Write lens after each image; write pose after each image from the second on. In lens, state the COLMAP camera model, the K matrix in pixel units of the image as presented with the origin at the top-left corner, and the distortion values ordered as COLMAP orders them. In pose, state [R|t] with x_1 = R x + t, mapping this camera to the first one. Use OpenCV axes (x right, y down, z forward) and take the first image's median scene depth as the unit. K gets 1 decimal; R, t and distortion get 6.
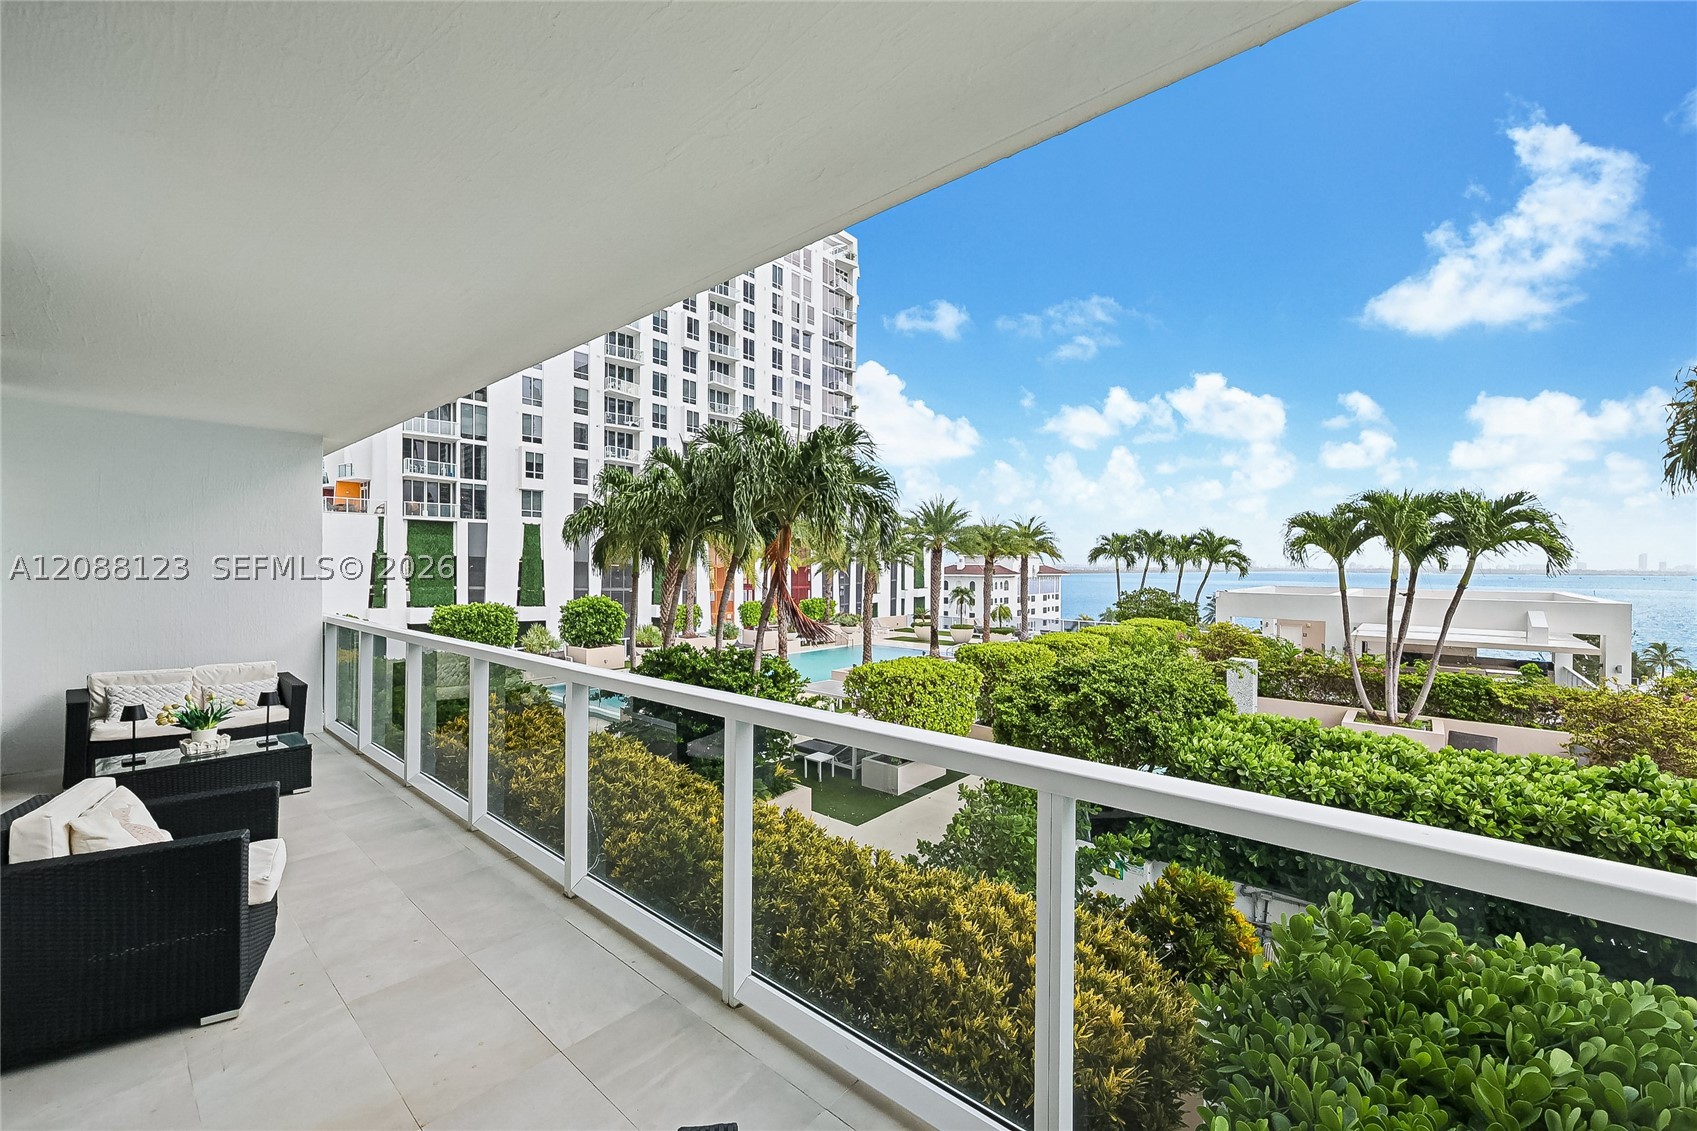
lens RADIAL K [[663.2, 0, 842.4], [0, 663.2, 565.7], [0, 0, 1]] dist [0.001852, -0.000080]
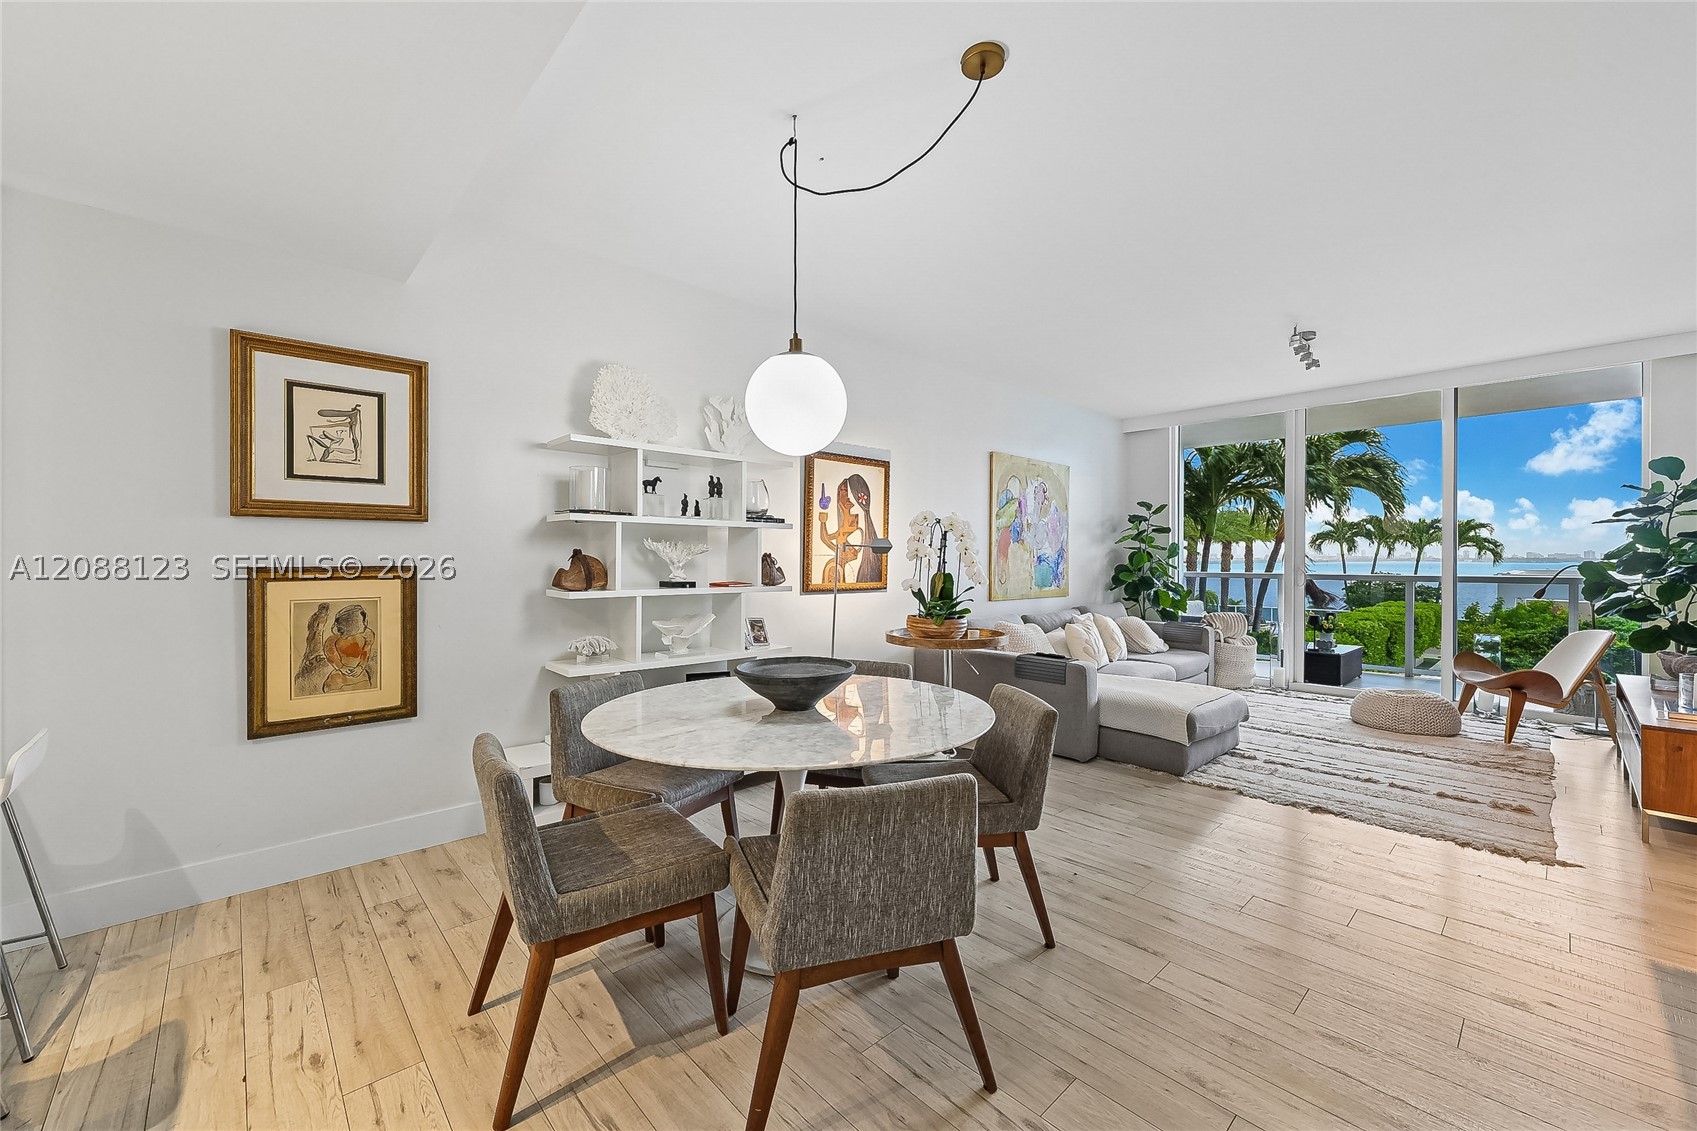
lens RADIAL K [[663.2, 0, 842.5], [0, 663.2, 560.0], [0, 0, 1]] dist [0.001852, -0.000080]
pose [[0.993851, -0.004852, -0.110619, -0.451763], [0.005206, 0.999982, 0.002913, 0.012468], [0.110603, -0.003471, 0.993859, -0.162098]]
